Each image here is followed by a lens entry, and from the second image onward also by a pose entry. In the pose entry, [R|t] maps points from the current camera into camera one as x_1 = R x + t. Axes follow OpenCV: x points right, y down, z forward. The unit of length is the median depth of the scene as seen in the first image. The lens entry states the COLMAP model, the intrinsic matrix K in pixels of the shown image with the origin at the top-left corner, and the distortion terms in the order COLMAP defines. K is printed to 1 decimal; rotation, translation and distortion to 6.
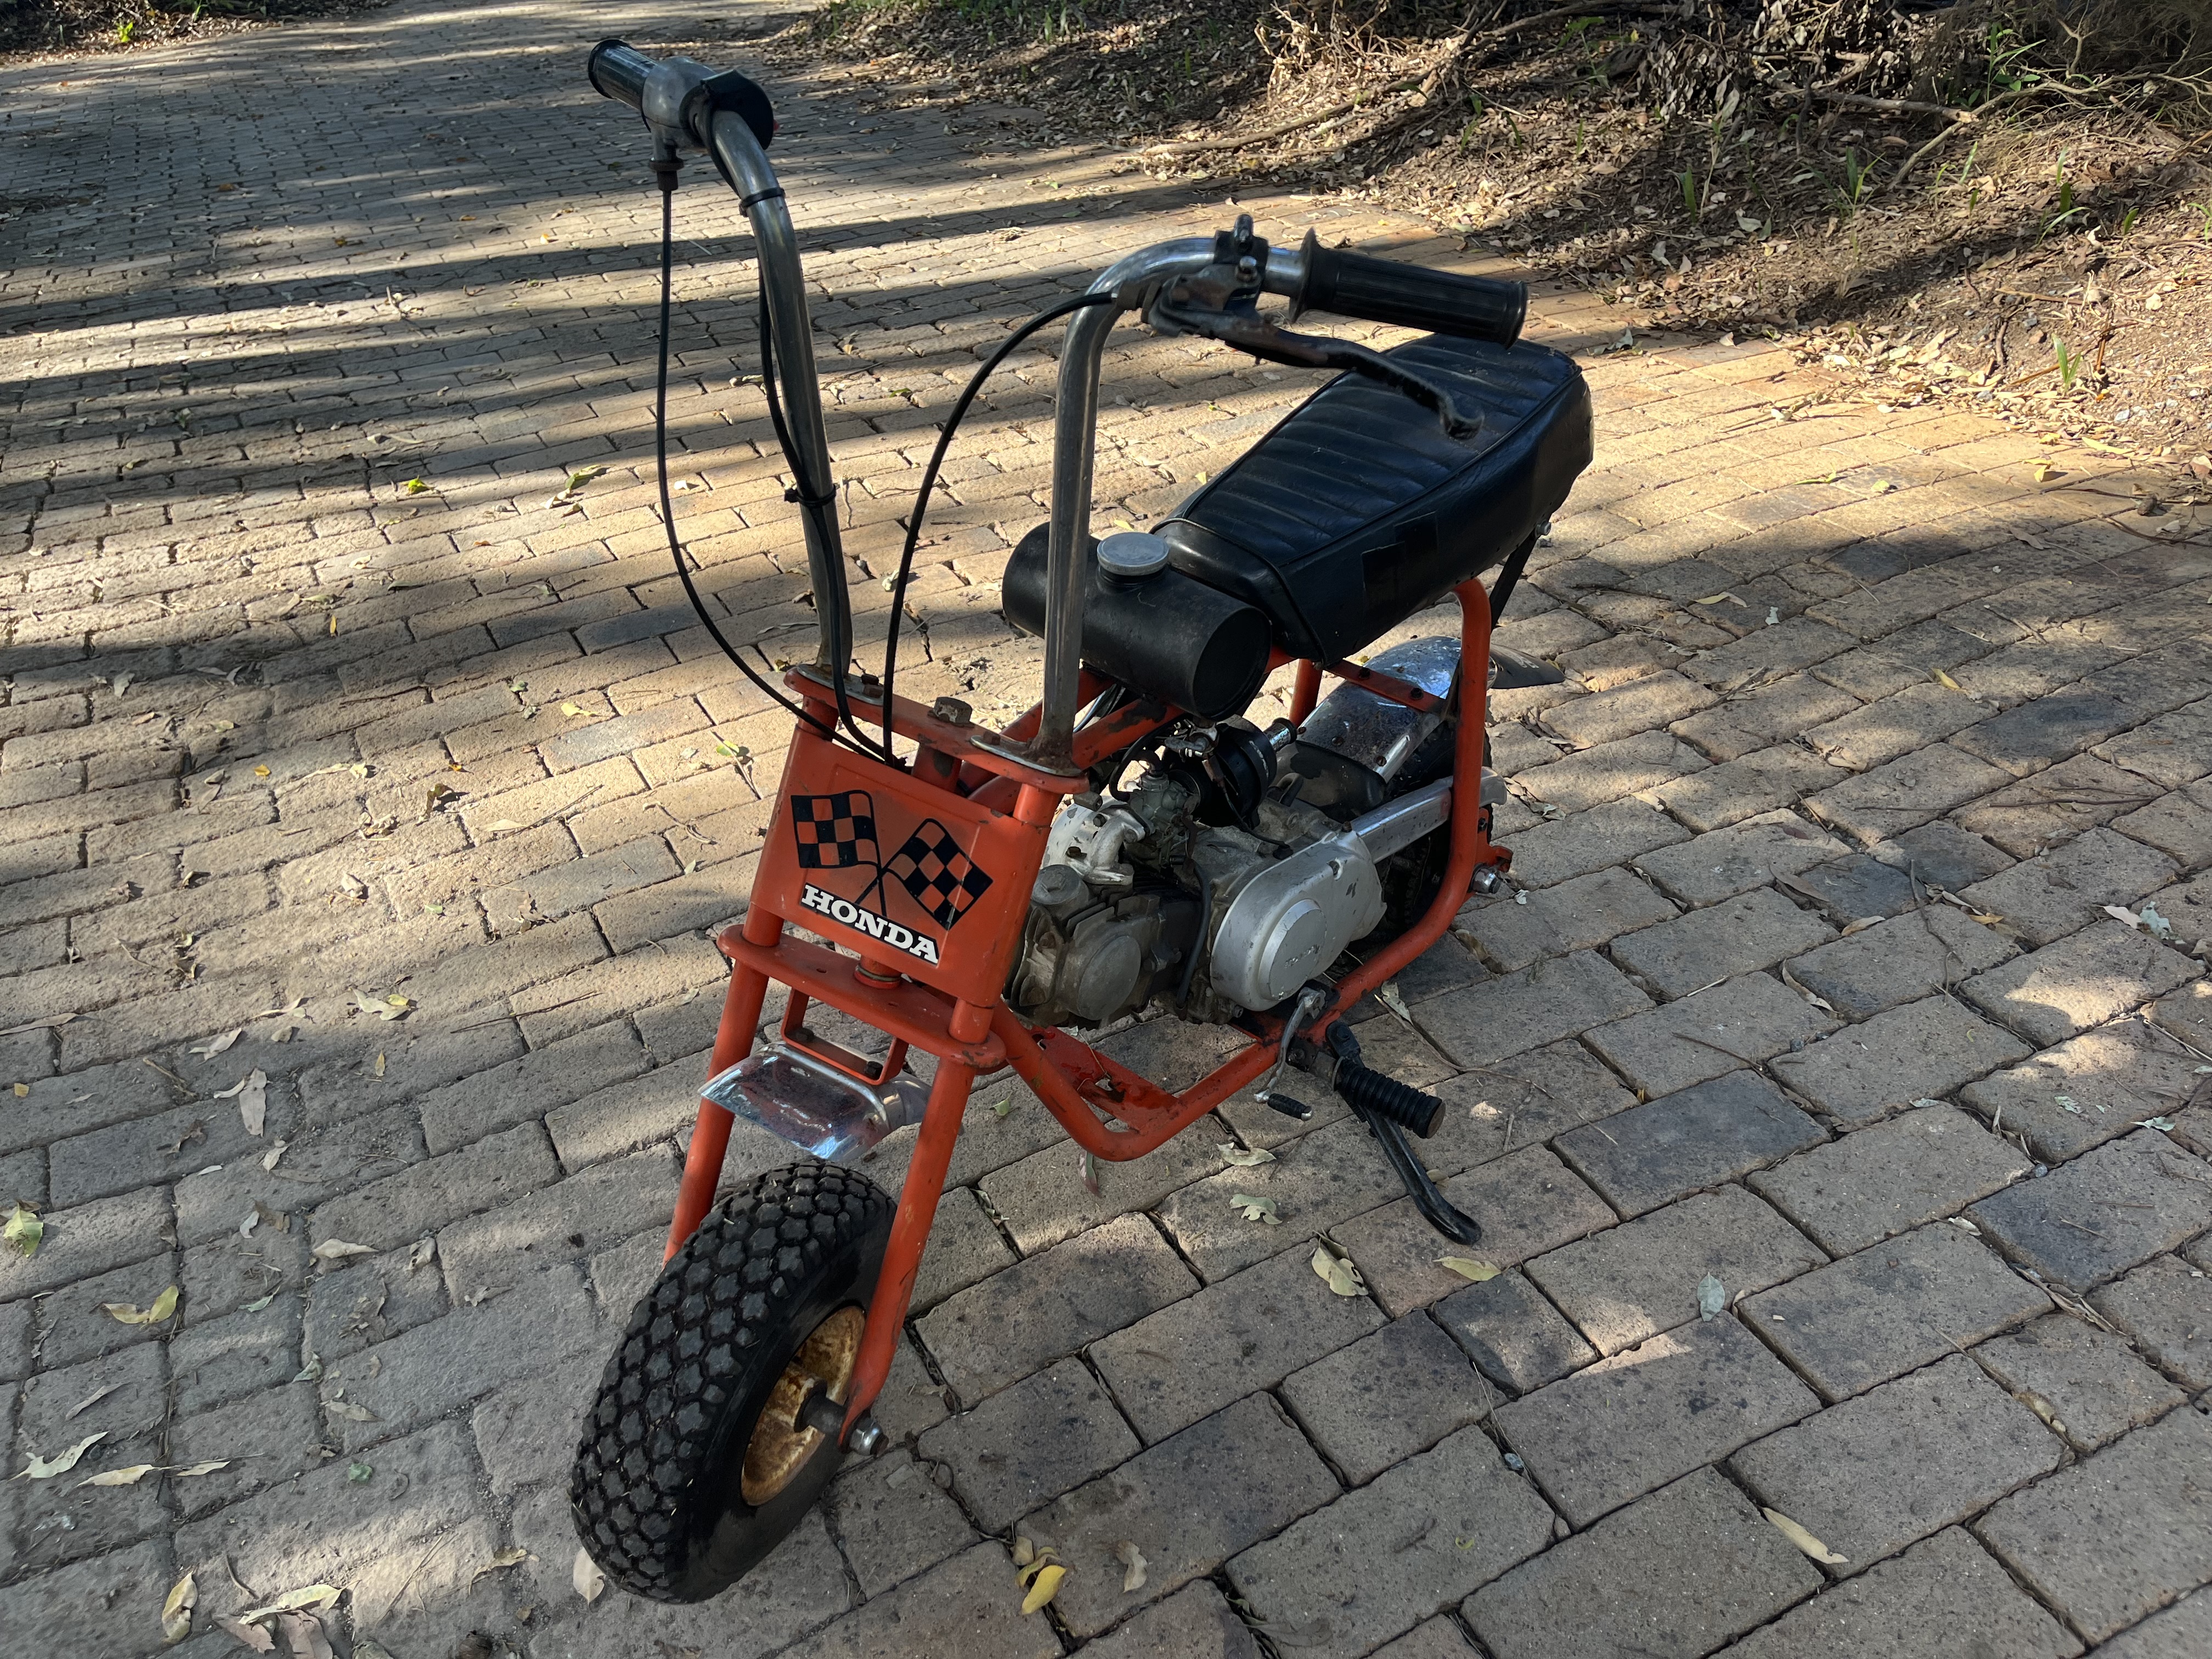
lens RADIAL K [[1677.8, 0, 1124.9], [0, 1677.8, 836.3], [0, 0, 1]] dist [0.039531, -0.063451]
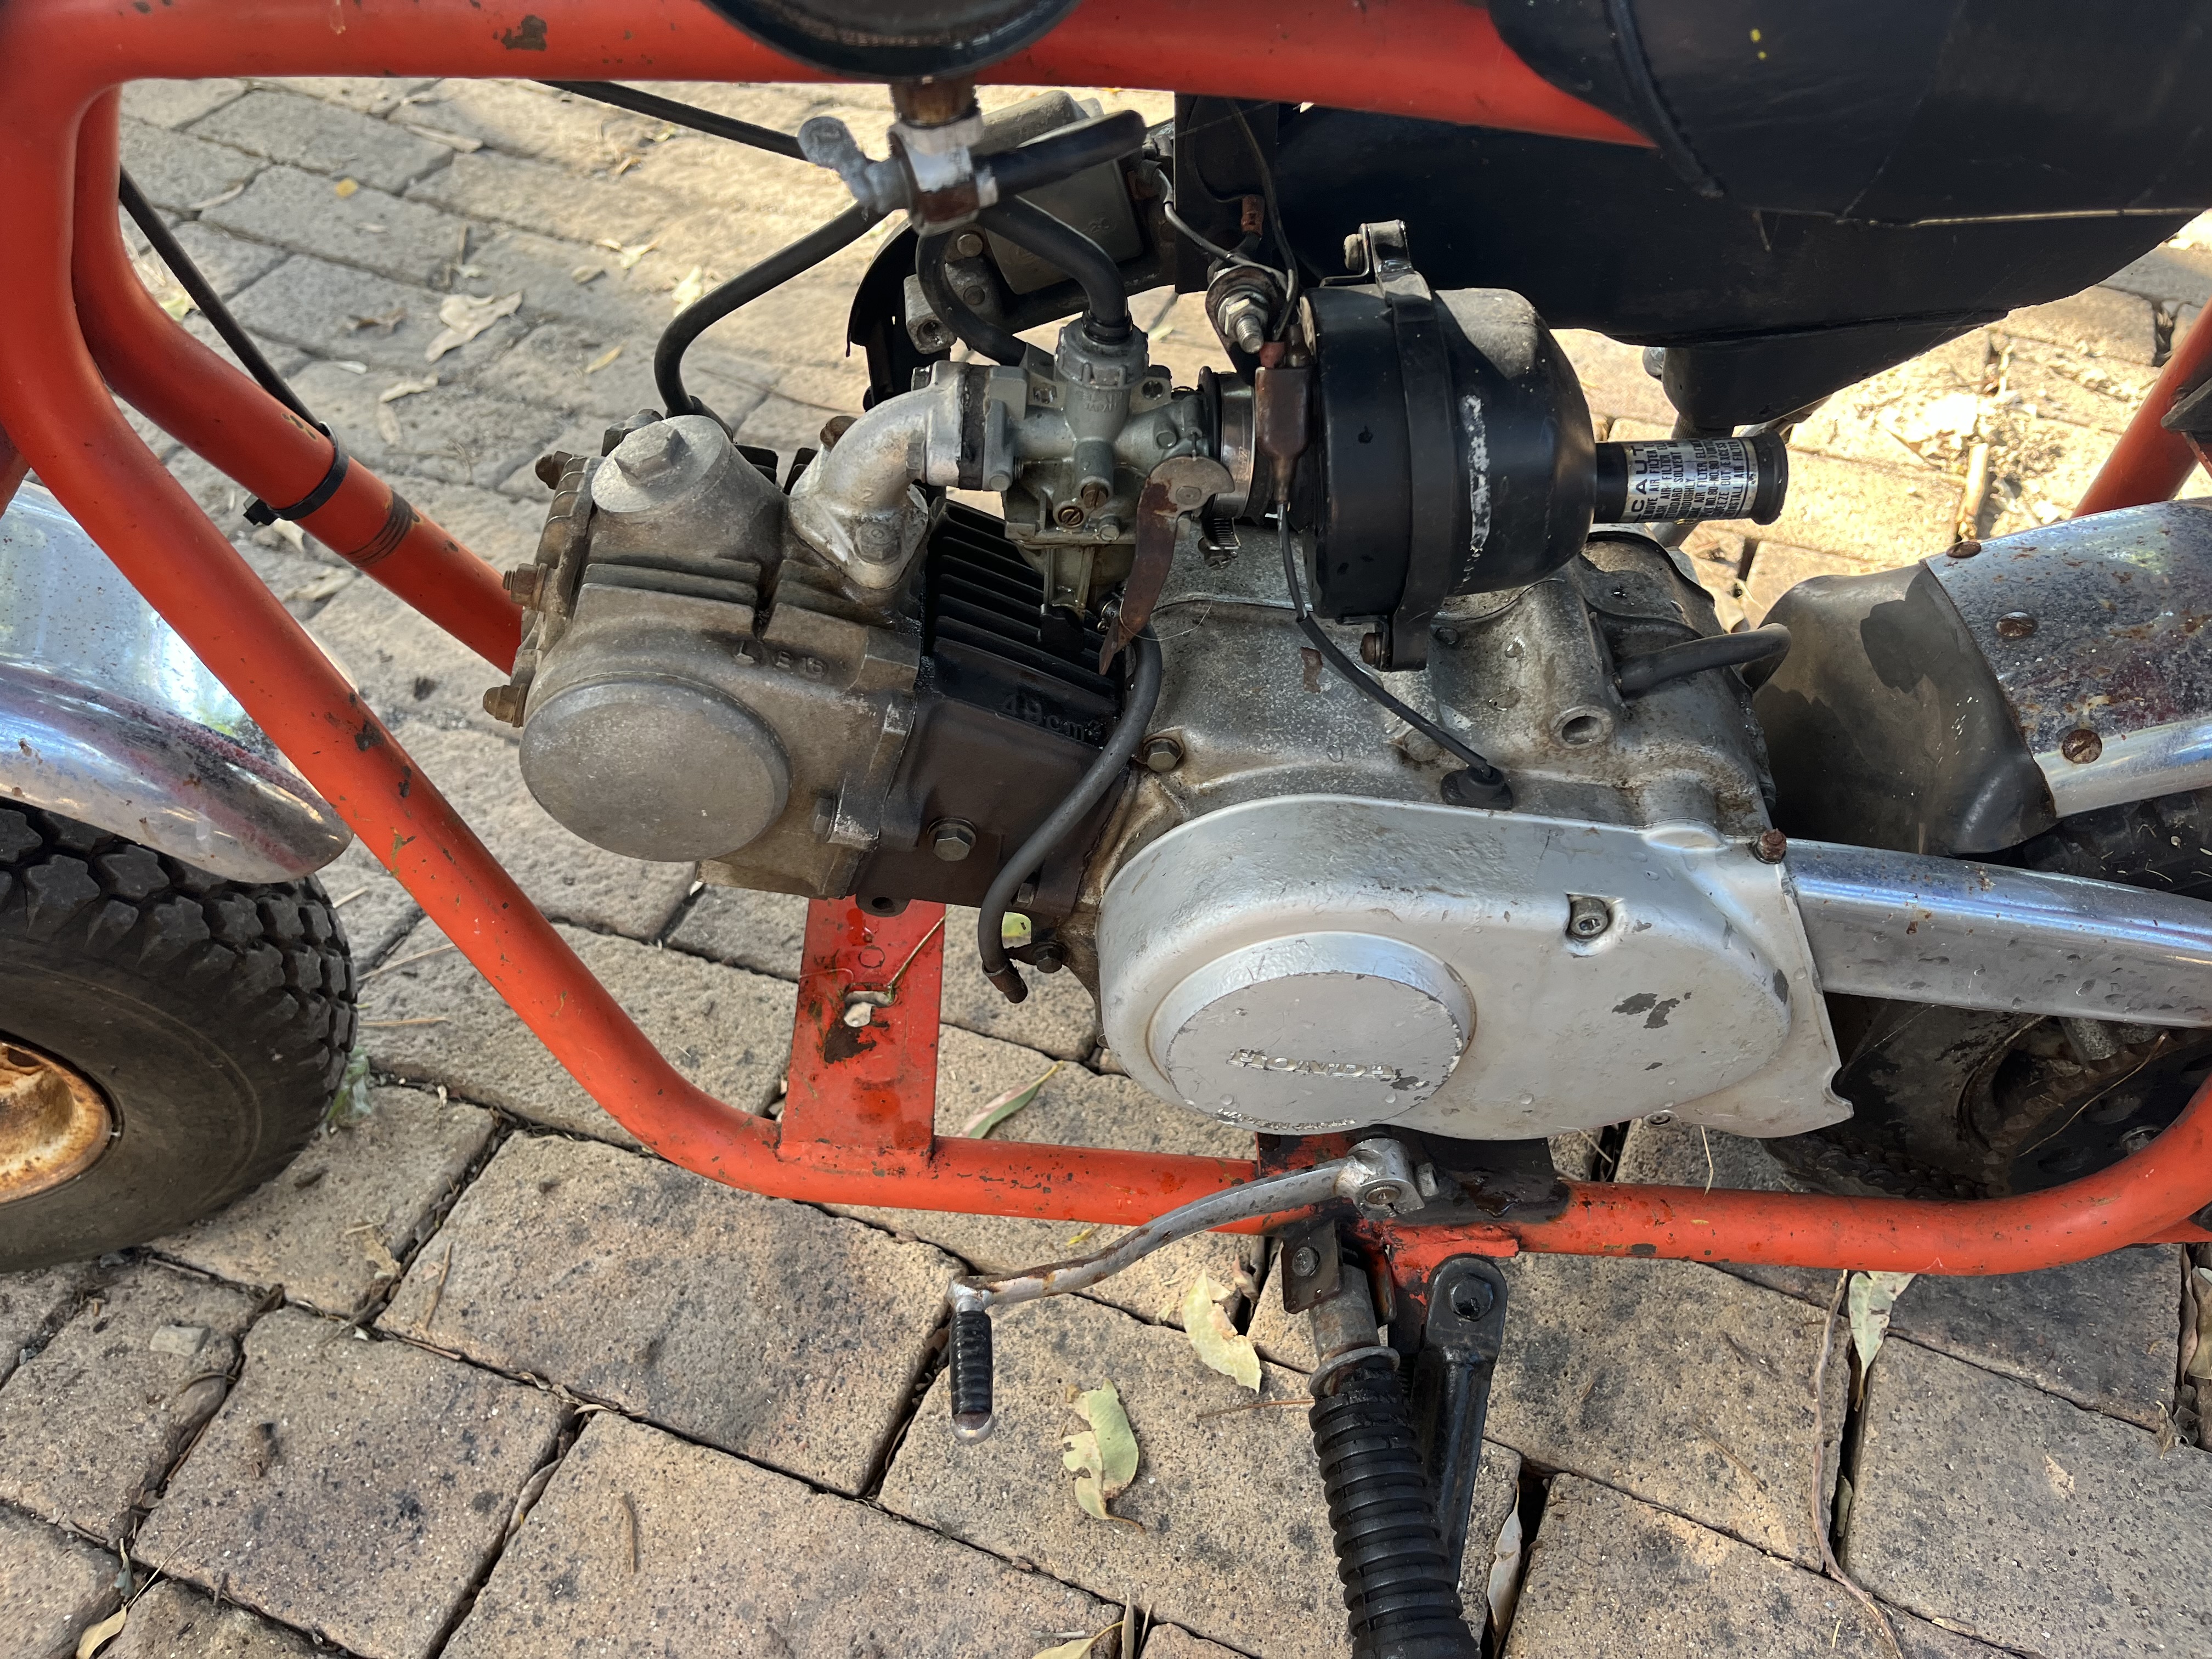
lens RADIAL K [[1677.8, 0, 1113.8], [0, 1677.8, 836.1], [0, 0, 1]] dist [0.039531, -0.063451]
pose [[0.657304, 0.572101, -0.490562, 0.110719], [-0.442163, 0.819884, 0.363707, -0.036745], [0.610281, -0.022158, 0.791875, 0.361611]]
